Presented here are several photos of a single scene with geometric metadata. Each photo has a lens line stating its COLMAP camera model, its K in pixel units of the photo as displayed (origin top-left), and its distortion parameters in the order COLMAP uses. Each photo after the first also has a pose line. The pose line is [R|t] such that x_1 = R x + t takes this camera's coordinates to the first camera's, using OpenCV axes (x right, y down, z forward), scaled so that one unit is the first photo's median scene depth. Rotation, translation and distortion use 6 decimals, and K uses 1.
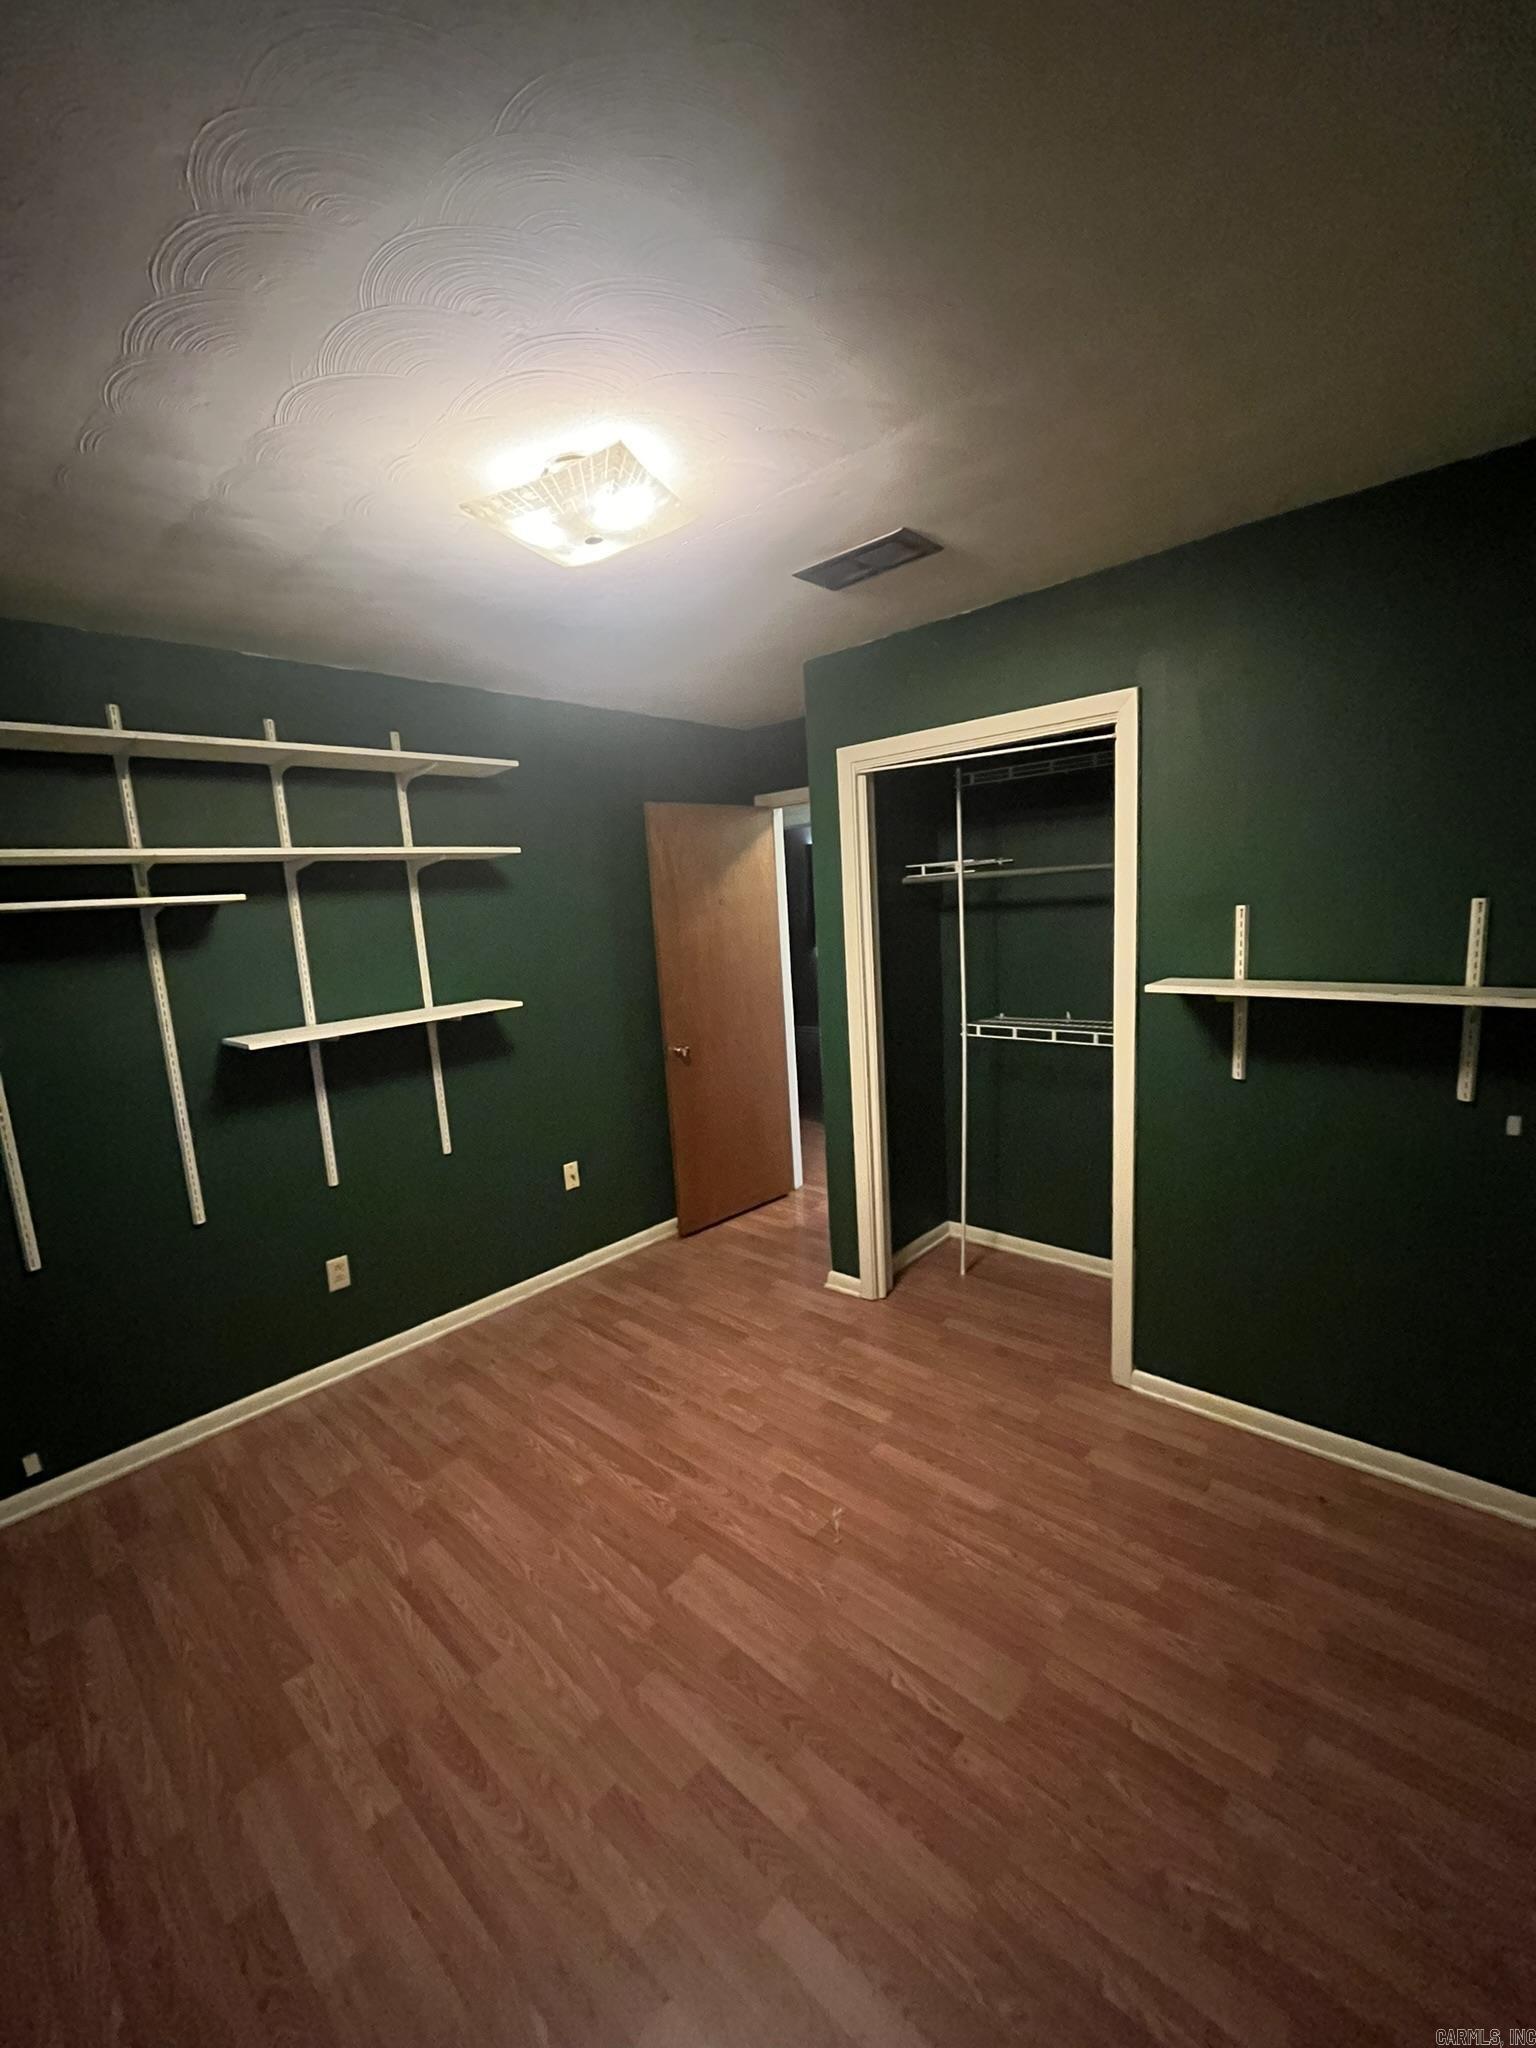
lens RADIAL K [[831.0, 0, 762.4], [0, 831.0, 1020.4], [0, 0, 1]] dist [-0.002960, 0.000103]
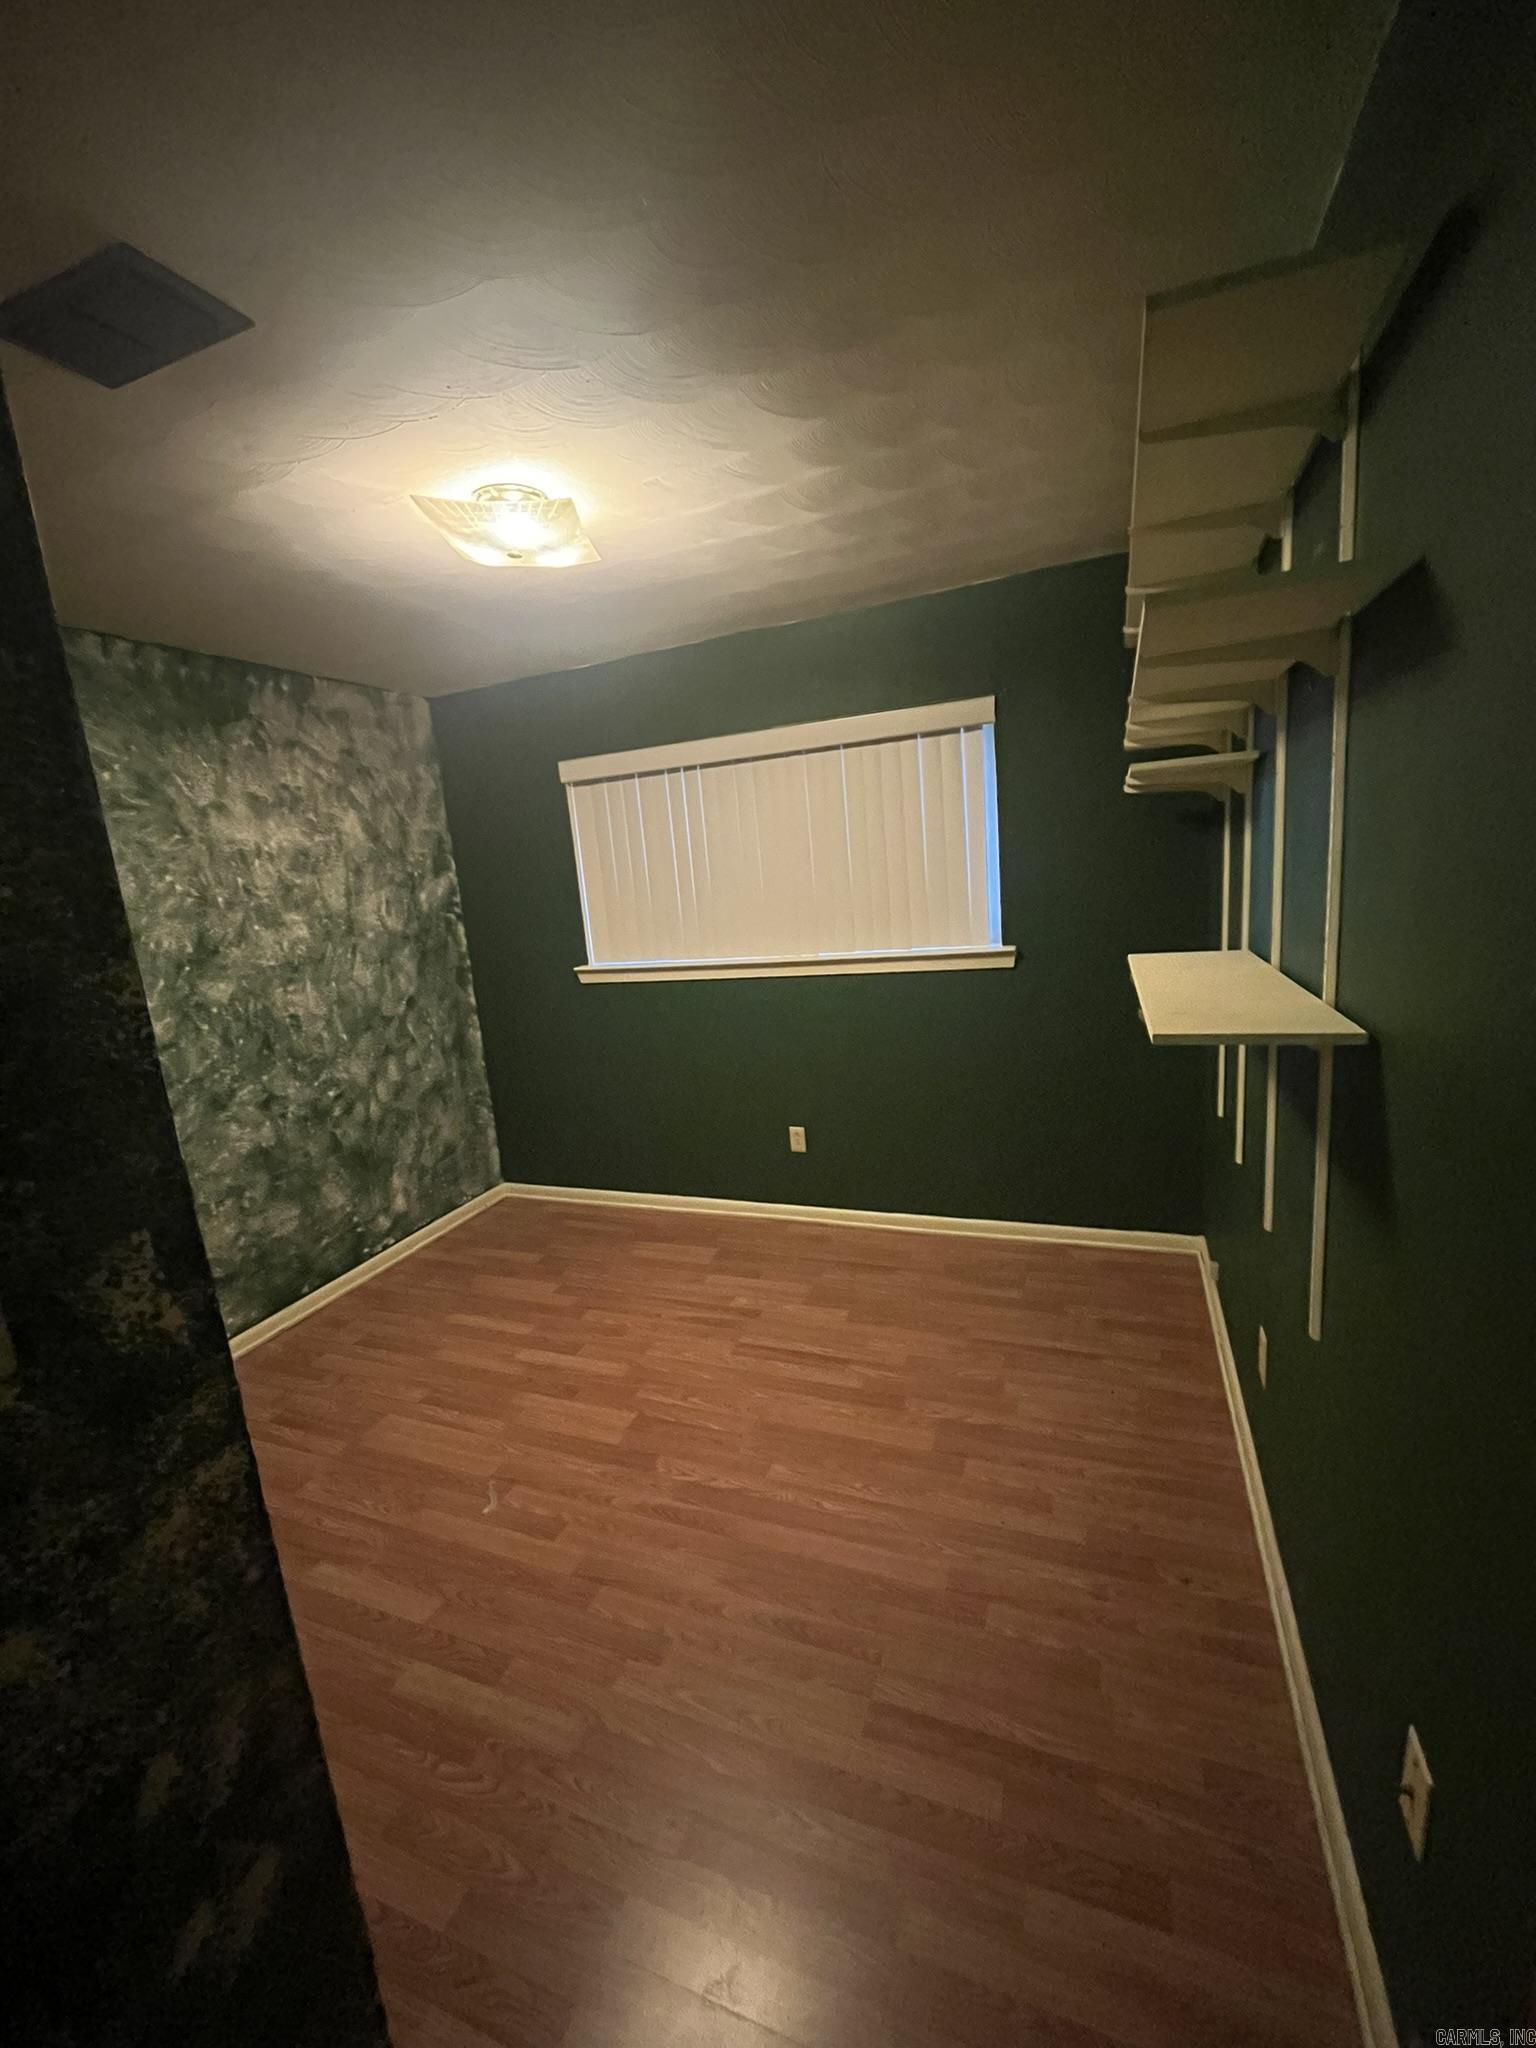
lens RADIAL K [[831.0, 0, 762.4], [0, 831.0, 1020.4], [0, 0, 1]] dist [-0.002960, 0.000103]
pose [[-0.923377, 0.205518, -0.324248, -0.007866], [0.089674, 0.936734, 0.338360, -0.238466], [0.373274, 0.283358, -0.883388, 1.773546]]
